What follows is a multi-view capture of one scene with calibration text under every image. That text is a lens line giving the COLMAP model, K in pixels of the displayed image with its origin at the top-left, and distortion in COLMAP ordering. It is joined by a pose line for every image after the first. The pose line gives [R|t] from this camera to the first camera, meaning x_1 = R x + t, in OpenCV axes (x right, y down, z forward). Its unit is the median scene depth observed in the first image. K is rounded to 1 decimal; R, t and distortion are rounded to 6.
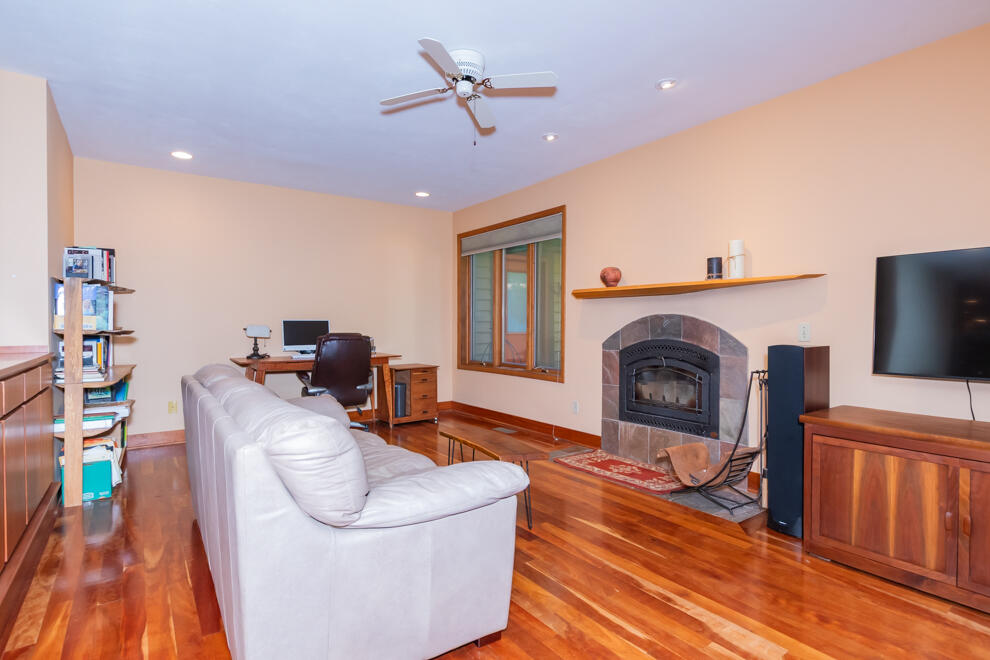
lens RADIAL K [[498.4, 0, 495.0], [0, 498.4, 330.0], [0, 0, 1]] dist [0.000510, 0.000260]
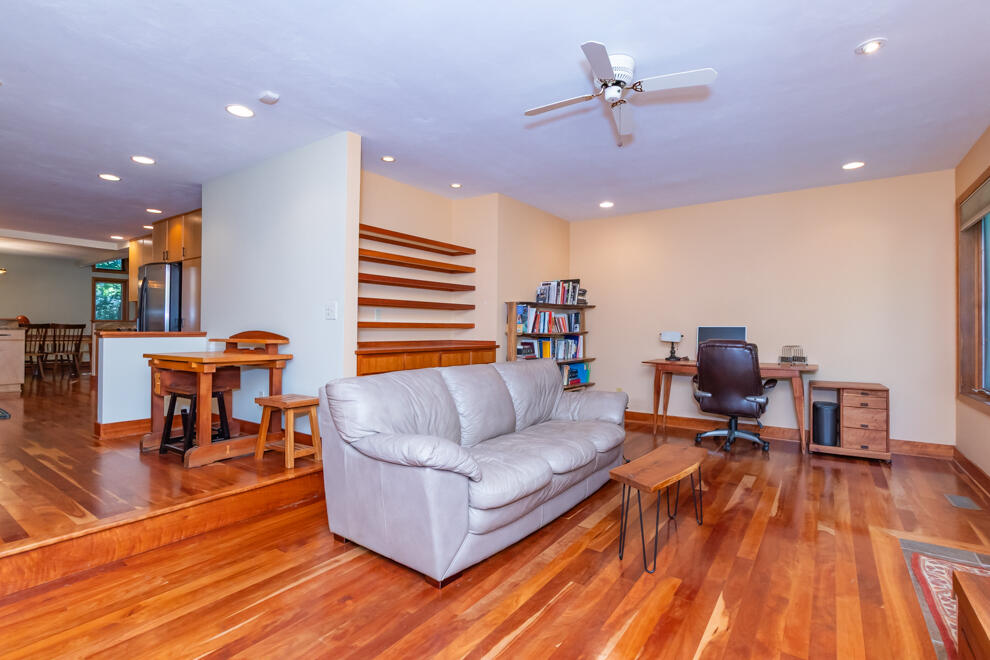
lens RADIAL K [[474.0, 0, 495.9], [0, 474.0, 324.6], [0, 0, 1]] dist [-0.001721, -0.000347]
pose [[0.327481, -0.007444, -0.944828, 0.532227], [-0.016400, 0.999774, -0.013562, -0.004457], [0.944715, 0.019936, 0.327285, 0.342372]]
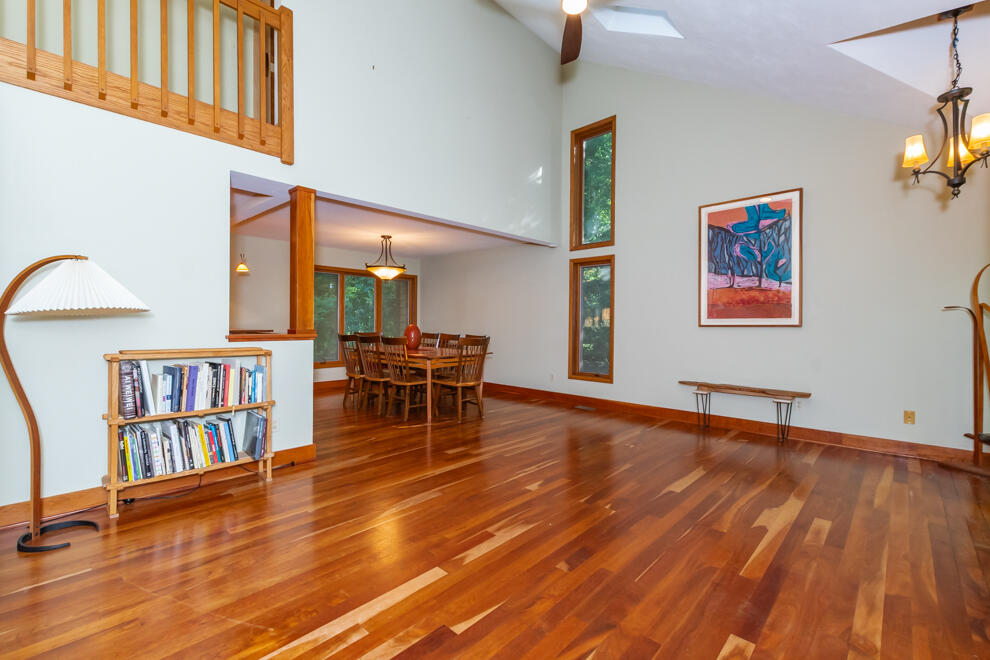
lens RADIAL K [[429.7, 0, 500.6], [0, 429.7, 326.6], [0, 0, 1]] dist [0.002882, -0.000197]
pose [[-0.979020, -0.008409, -0.203590, -2.173752], [-0.012123, 0.999782, 0.017001, -0.059151], [0.203402, 0.019112, -0.978909, 0.482323]]
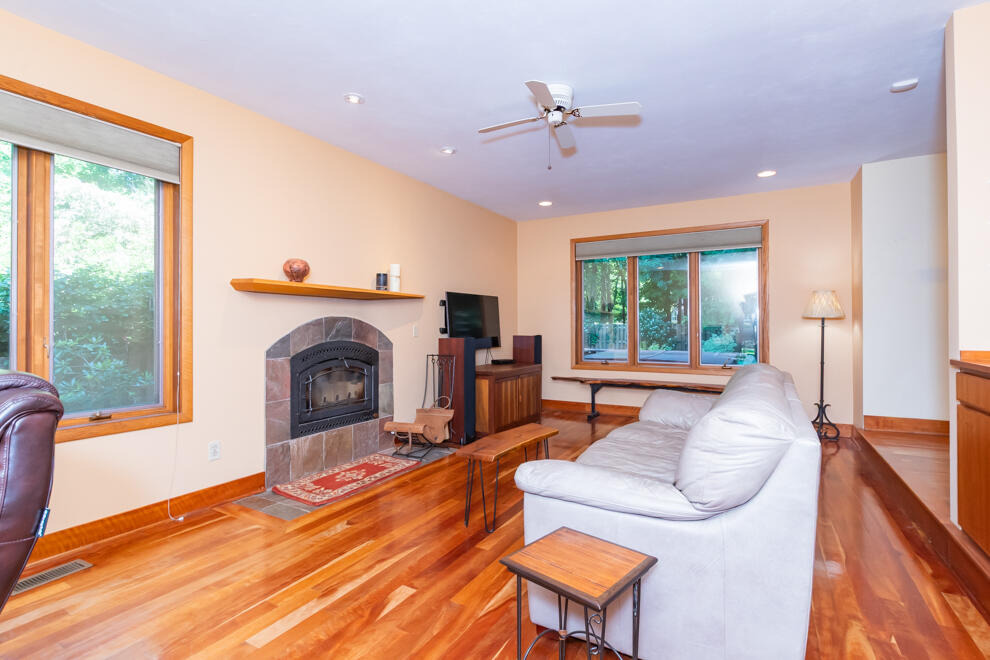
lens RADIAL K [[474.0, 0, 495.9], [0, 474.0, 324.6], [0, 0, 1]] dist [-0.001721, -0.000347]
pose [[-0.416525, 0.003805, 0.909116, -0.691549], [0.013057, 0.999913, 0.001798, -0.012337], [-0.909030, 0.012620, -0.416539, 1.116581]]
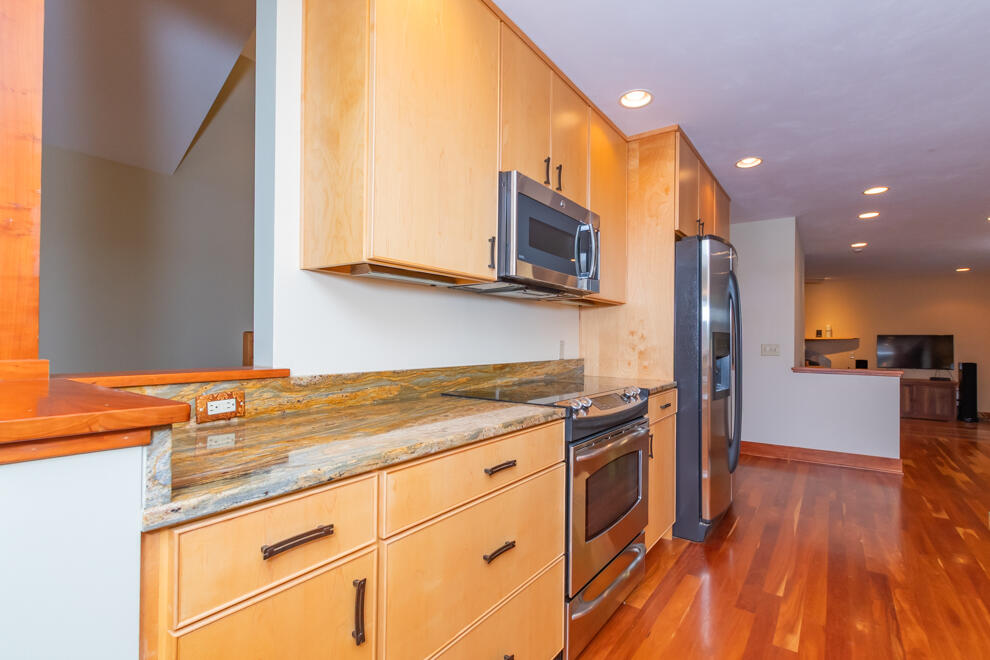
lens RADIAL K [[454.2, 0, 530.9], [0, 454.2, 333.7], [0, 0, 1]] dist [0.000881, -0.000579]
pose [[0.933590, 0.011300, 0.358165, -1.768538], [-0.003051, 0.999717, -0.023589, -0.044426], [-0.358331, 0.020930, 0.933360, -0.757163]]
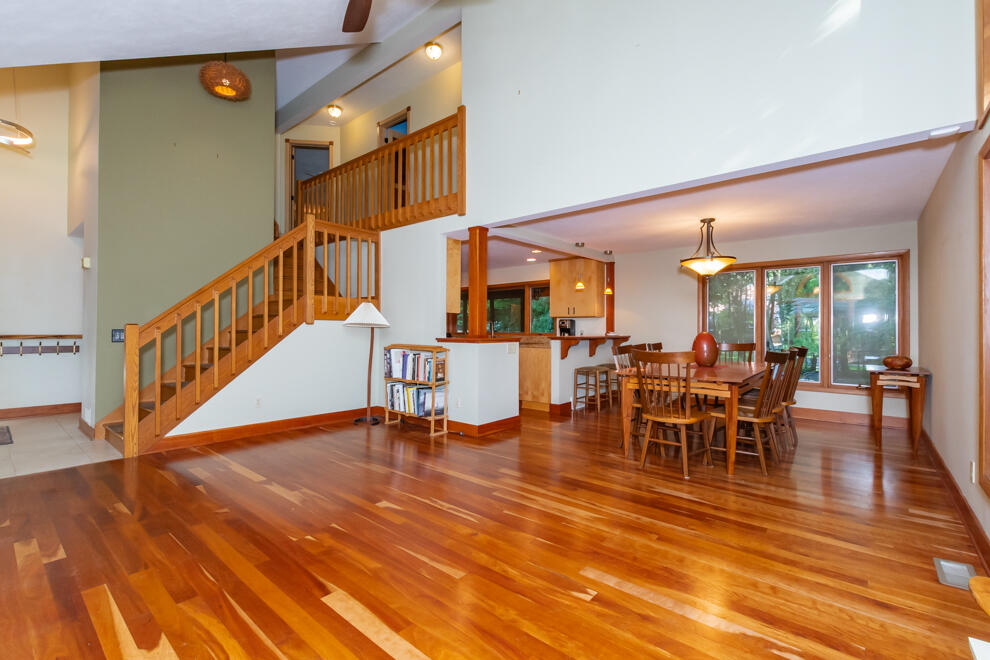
lens RADIAL K [[434.6, 0, 490.4], [0, 434.6, 324.7], [0, 0, 1]] dist [0.001467, -0.000114]
pose [[-0.249625, 0.007666, 0.968312, -3.078988], [0.006819, 0.999958, -0.006159, -0.053303], [-0.968319, 0.005065, -0.249667, -0.201805]]
